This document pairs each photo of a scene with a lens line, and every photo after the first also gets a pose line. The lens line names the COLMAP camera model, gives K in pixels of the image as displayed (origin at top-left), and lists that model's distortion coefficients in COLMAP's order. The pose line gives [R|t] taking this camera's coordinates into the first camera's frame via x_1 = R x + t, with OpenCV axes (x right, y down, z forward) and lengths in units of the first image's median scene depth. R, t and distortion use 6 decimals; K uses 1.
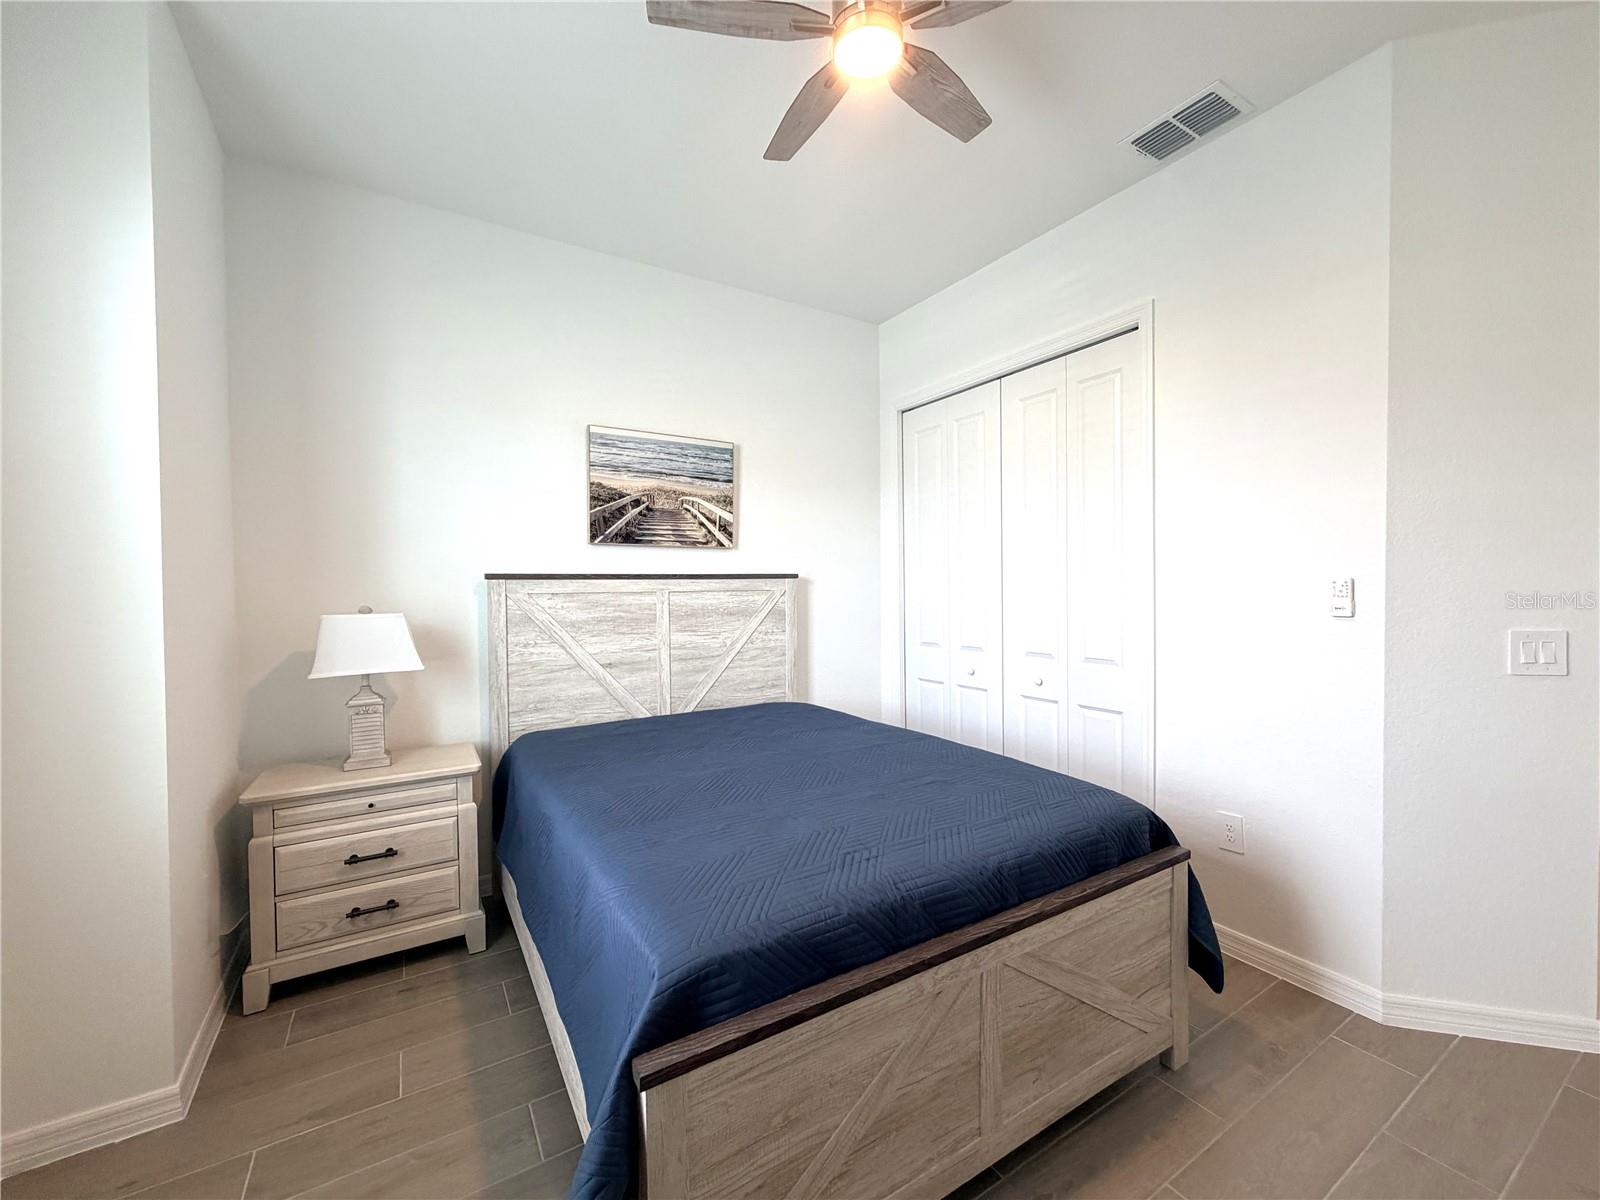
lens RADIAL K [[637.5, 0, 793.7], [0, 637.5, 595.8], [0, 0, 1]] dist [0.000756, -0.000159]
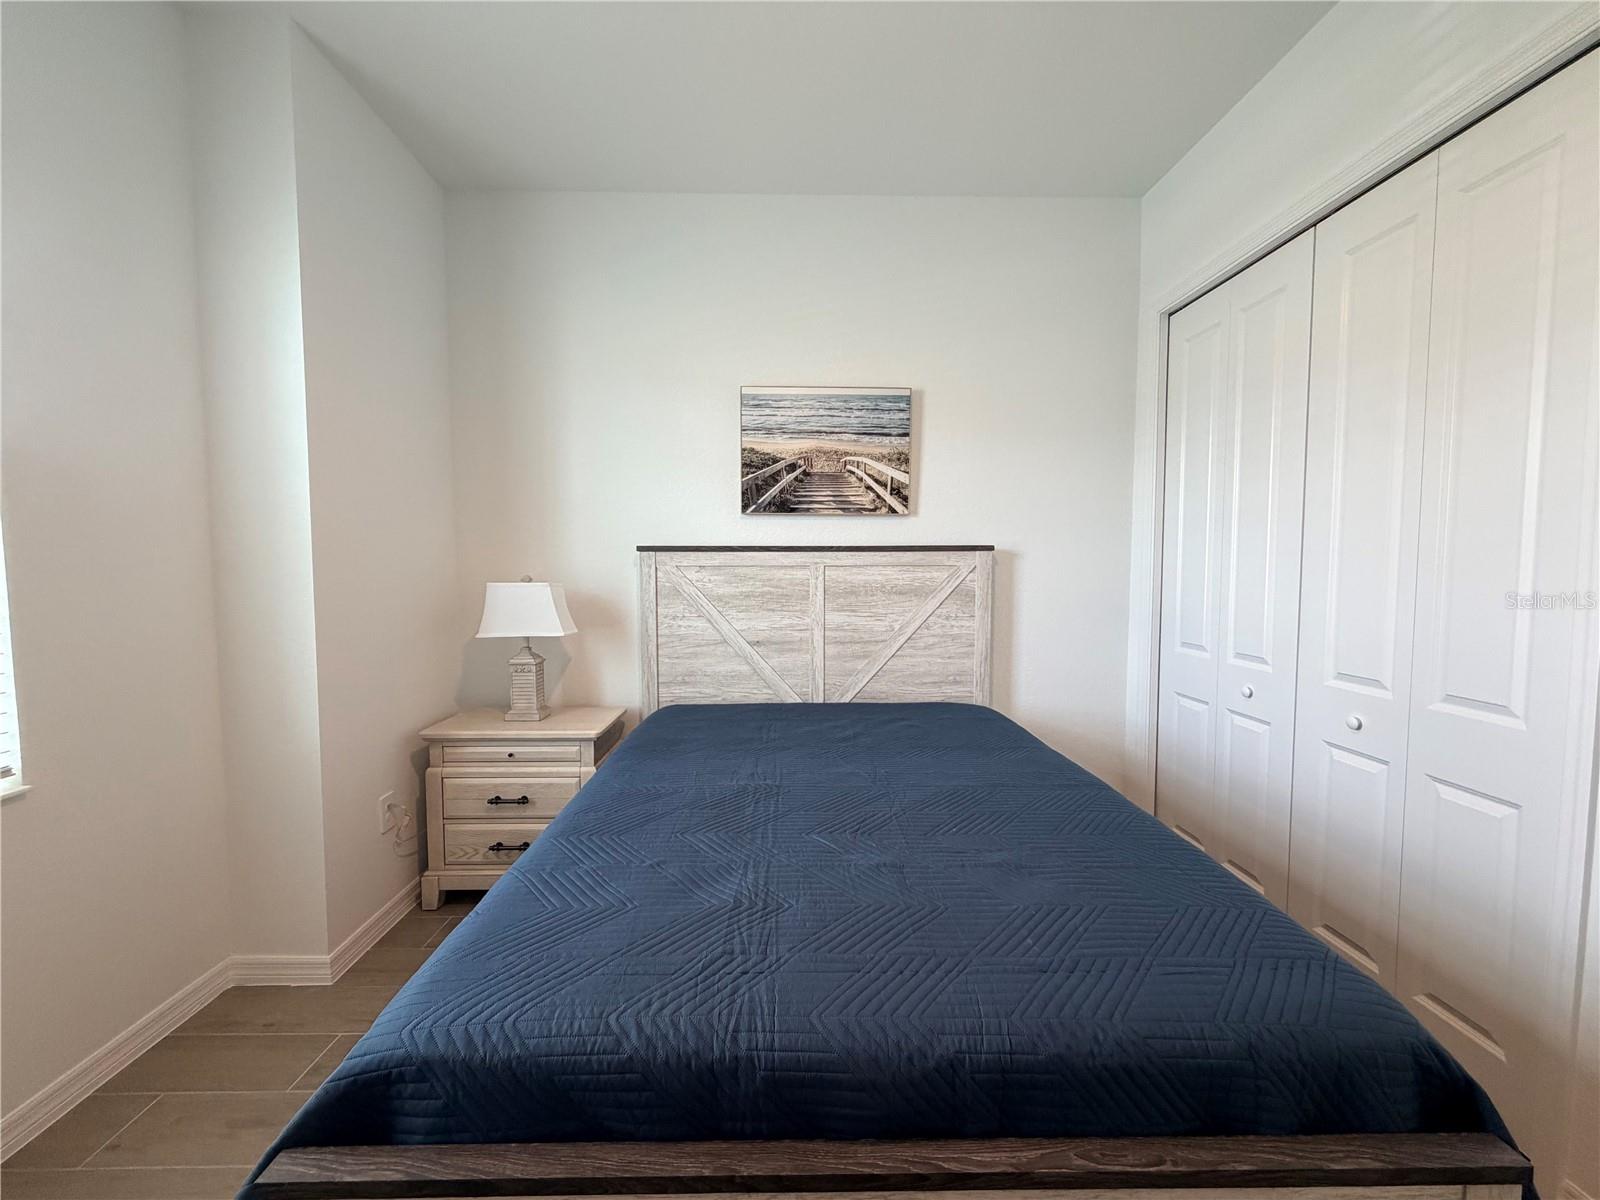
lens RADIAL K [[637.5, 0, 796.3], [0, 637.5, 596.0], [0, 0, 1]] dist [0.000756, -0.000159]
pose [[0.863630, 0.037415, -0.502735, 0.231436], [-0.015438, 0.998737, 0.047808, -0.006455], [0.503889, -0.033527, 0.863117, 0.221412]]
